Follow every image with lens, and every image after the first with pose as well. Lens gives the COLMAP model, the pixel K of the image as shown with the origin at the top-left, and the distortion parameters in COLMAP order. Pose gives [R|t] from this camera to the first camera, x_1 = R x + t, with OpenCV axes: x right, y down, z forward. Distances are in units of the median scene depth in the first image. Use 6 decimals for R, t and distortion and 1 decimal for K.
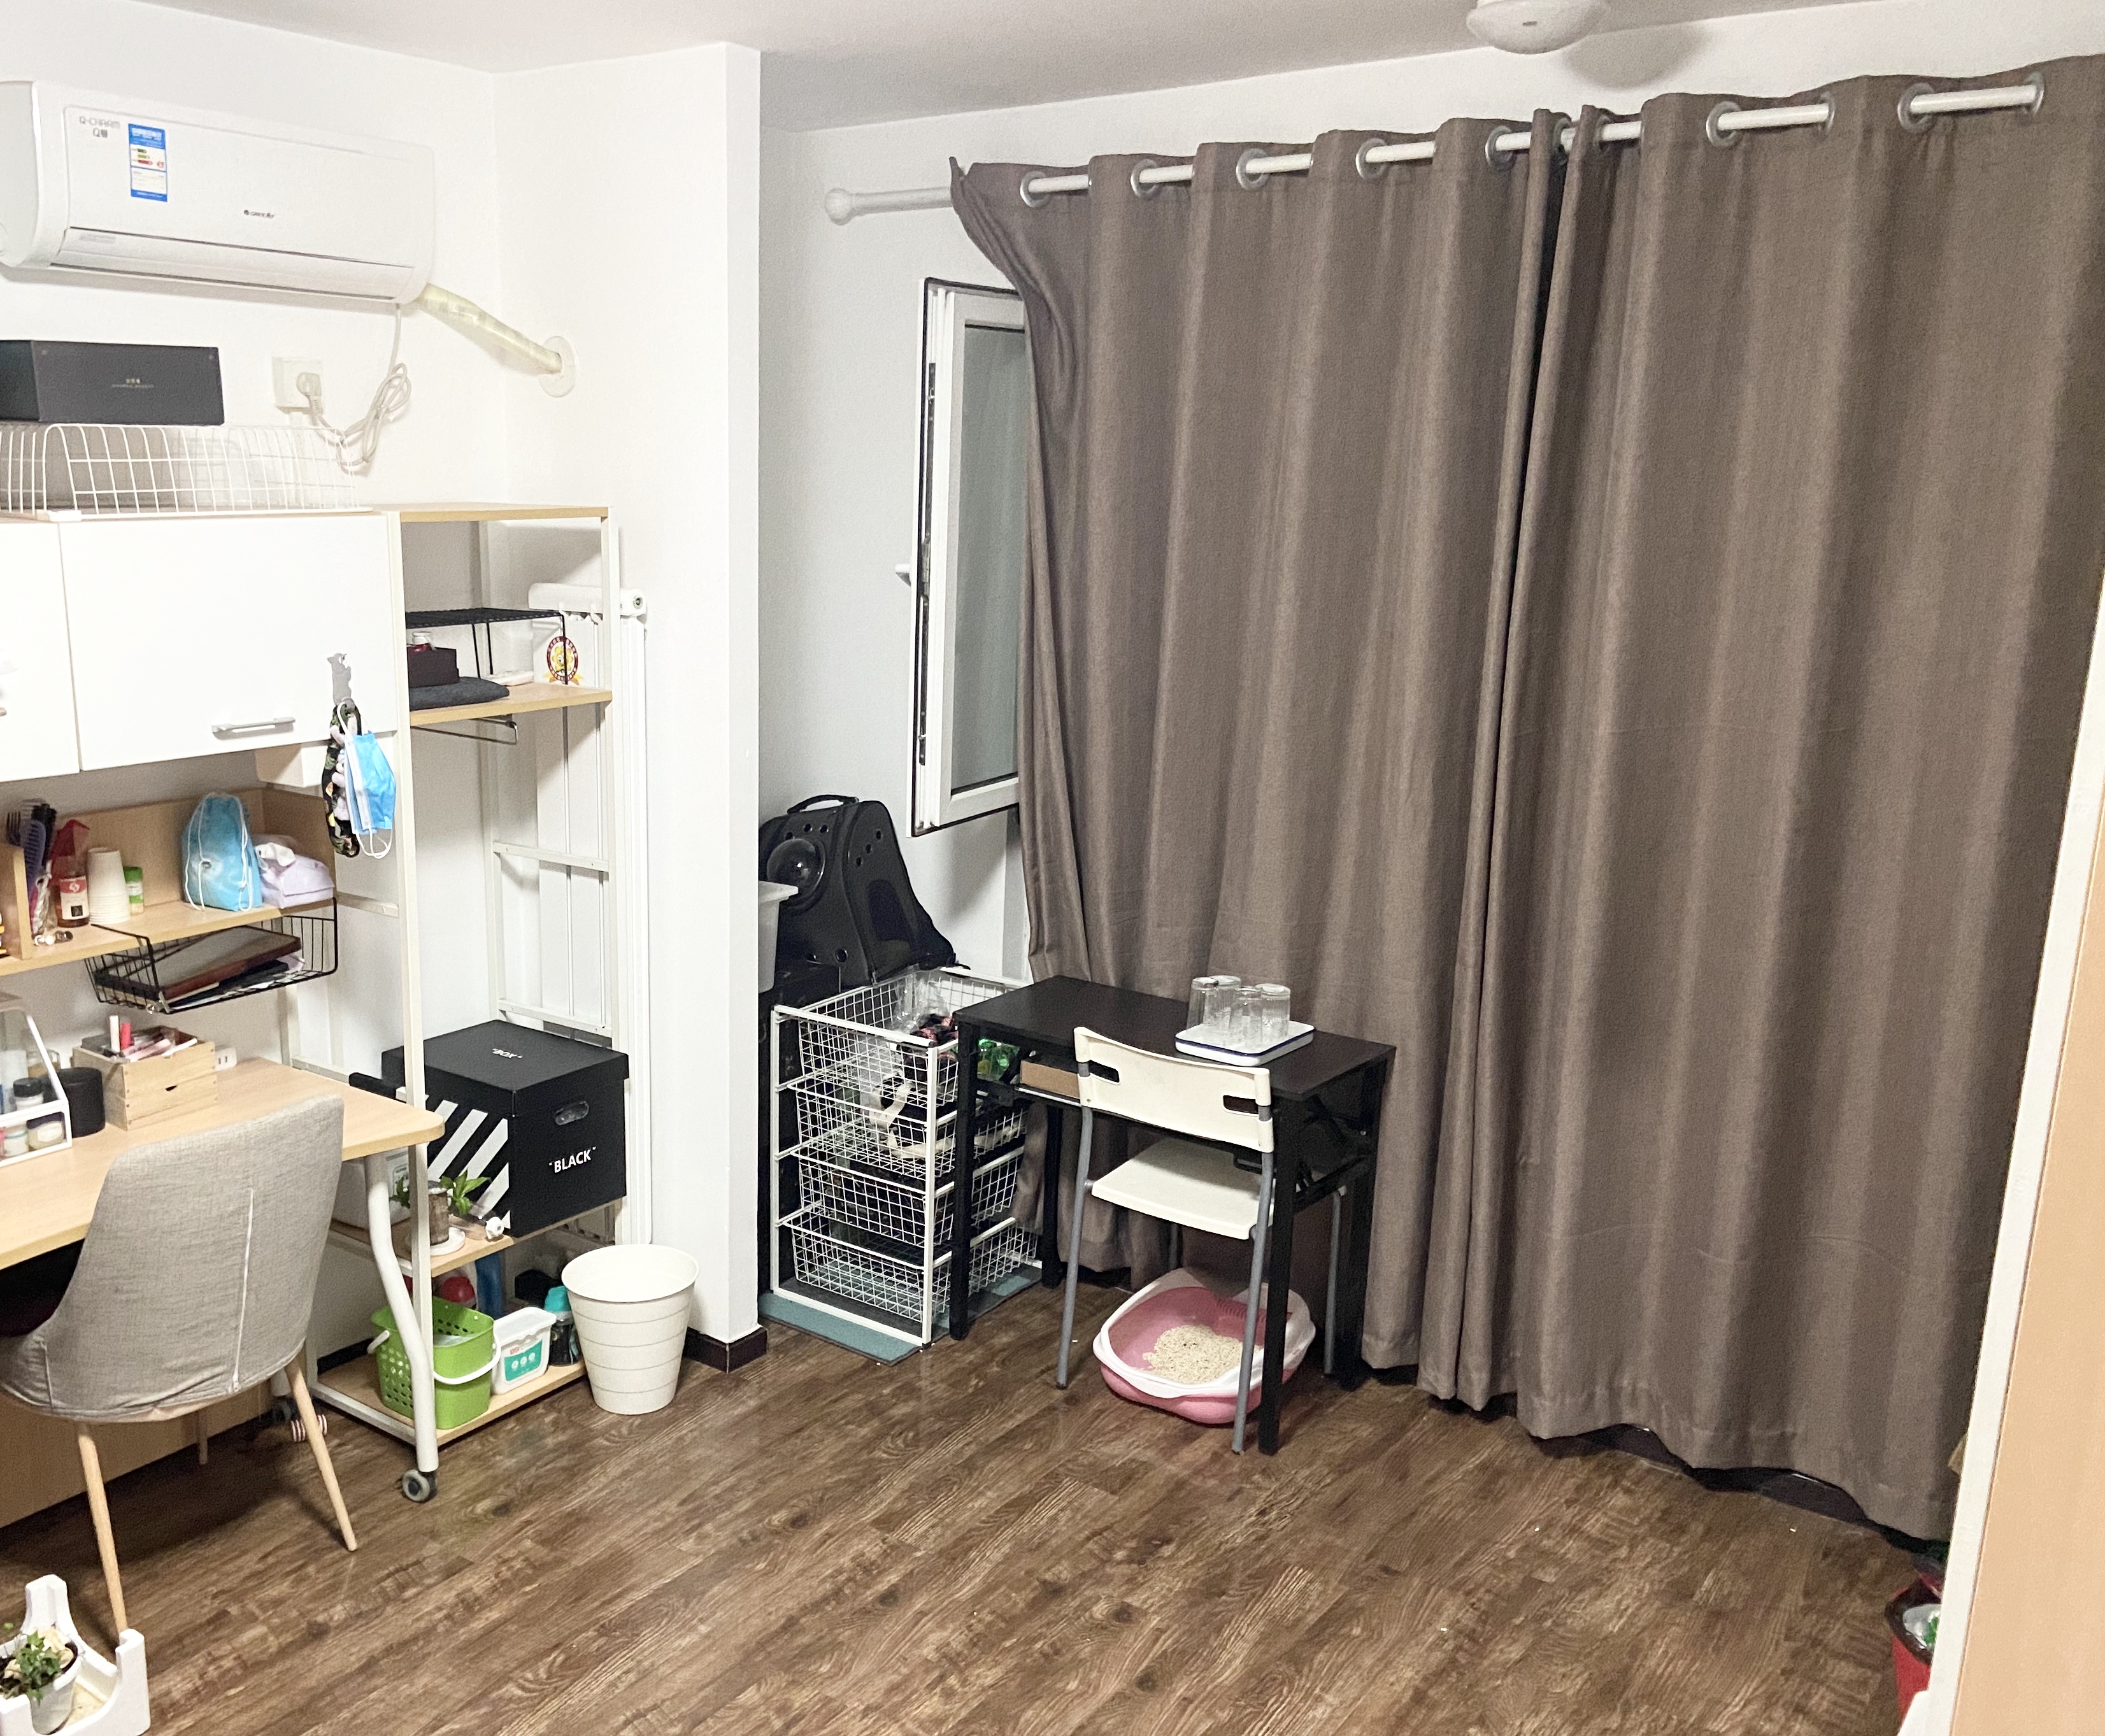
lens RADIAL K [[1738.9, 0, 1052.5], [0, 1738.9, 868.0], [0, 0, 1]] dist [0.003034, 0.002194]
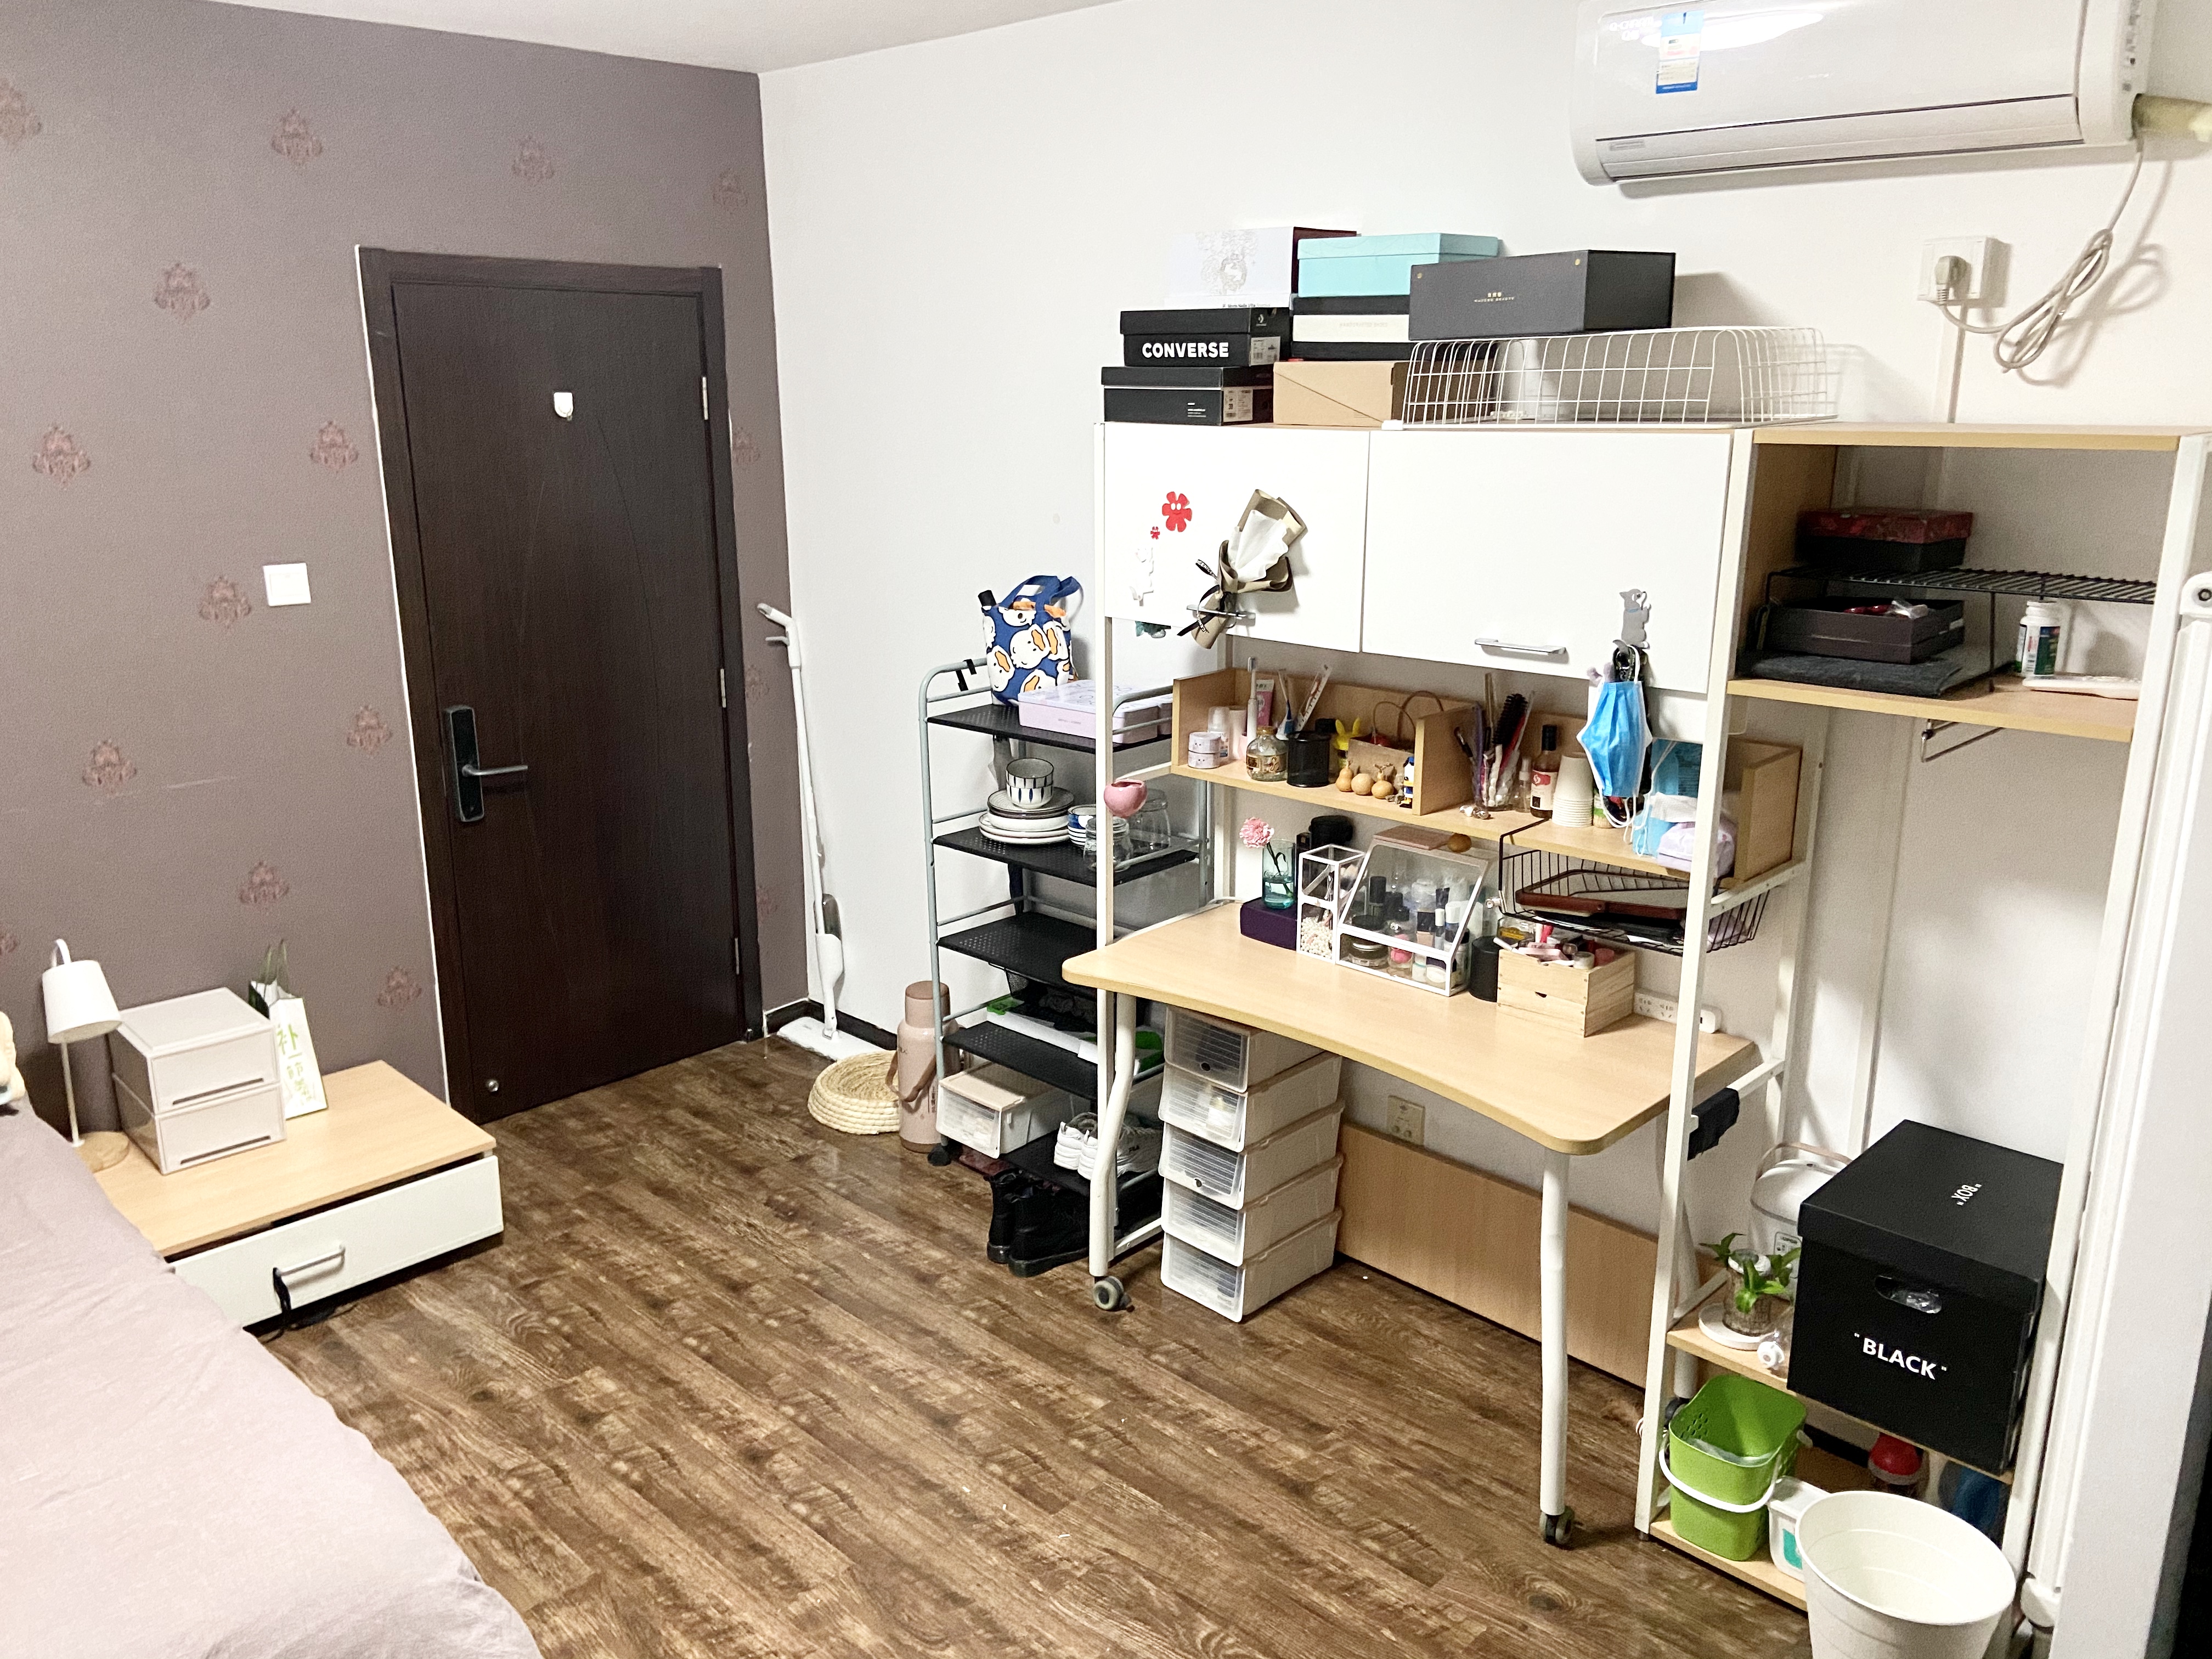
lens RADIAL K [[1722.4, 0, 1103.2], [0, 1722.4, 782.1], [0, 0, 1]] dist [-0.008050, -0.004647]
pose [[-0.182253, 0.215141, -0.959426, 0.497187], [-0.210196, 0.944686, 0.251765, -0.198120], [0.960521, 0.247552, -0.126950, 0.899716]]
